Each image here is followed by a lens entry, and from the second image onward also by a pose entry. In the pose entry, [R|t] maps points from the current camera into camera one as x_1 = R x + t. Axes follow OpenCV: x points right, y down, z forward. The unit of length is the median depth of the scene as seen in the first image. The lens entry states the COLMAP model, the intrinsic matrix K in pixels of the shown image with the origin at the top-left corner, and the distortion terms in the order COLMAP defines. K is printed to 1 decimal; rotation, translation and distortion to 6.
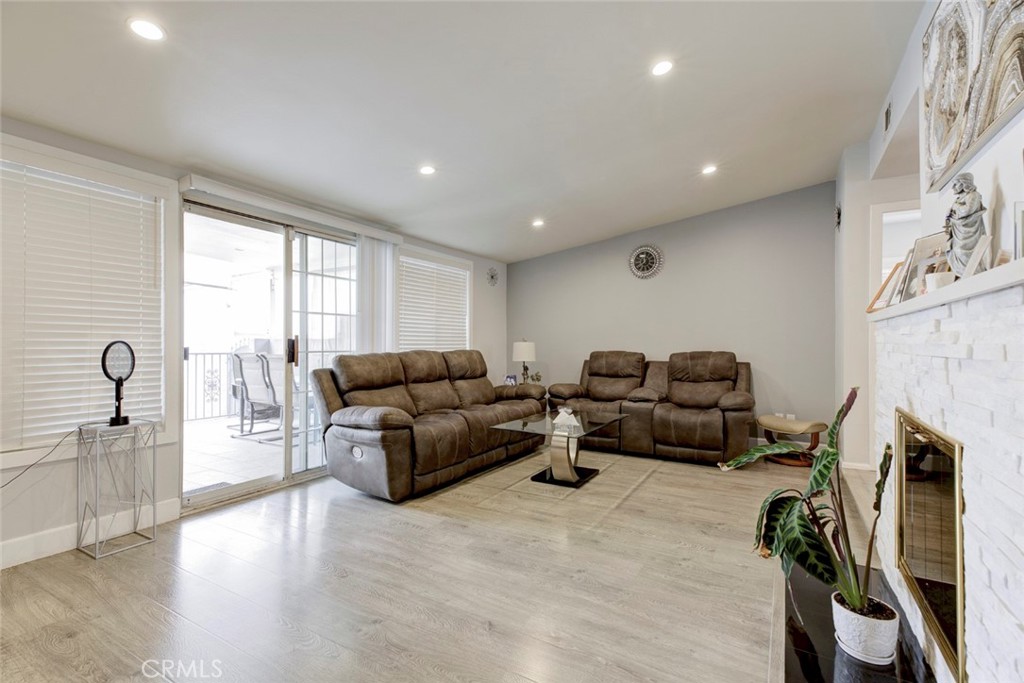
lens RADIAL K [[471.5, 0, 542.2], [0, 471.5, 343.3], [0, 0, 1]] dist [0.002045, -0.000419]
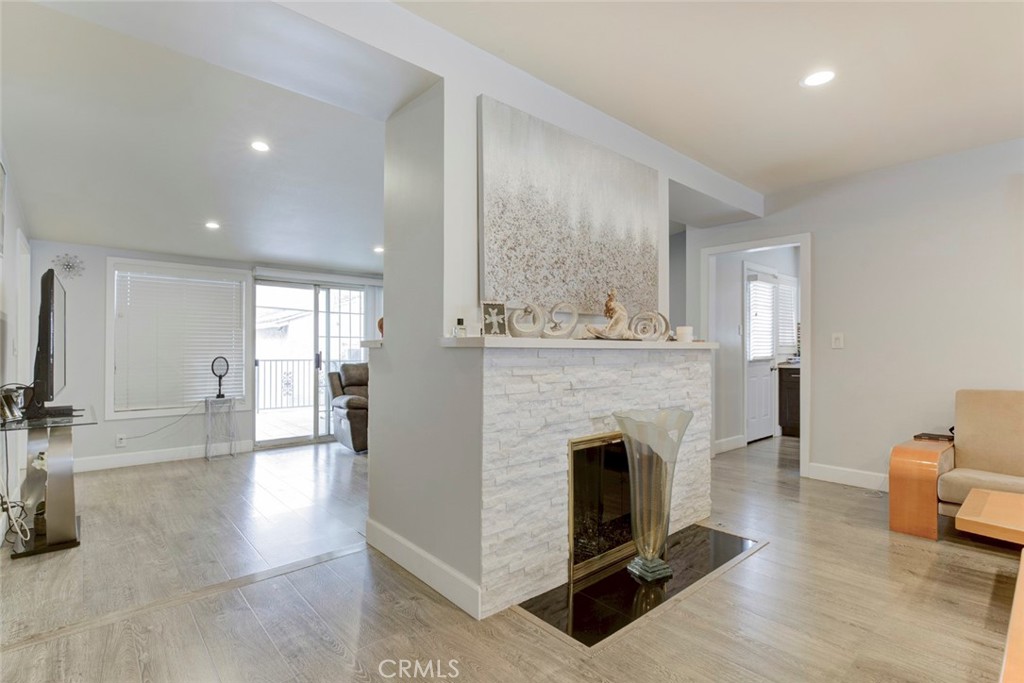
lens RADIAL K [[471.5, 0, 495.8], [0, 471.5, 352.6], [0, 0, 1]] dist [0.002045, -0.000419]
pose [[0.948755, 0.003192, -0.315997, 0.710134], [0.000273, 0.999940, 0.010920, -0.037402], [0.316013, -0.010446, 0.948697, -0.449368]]
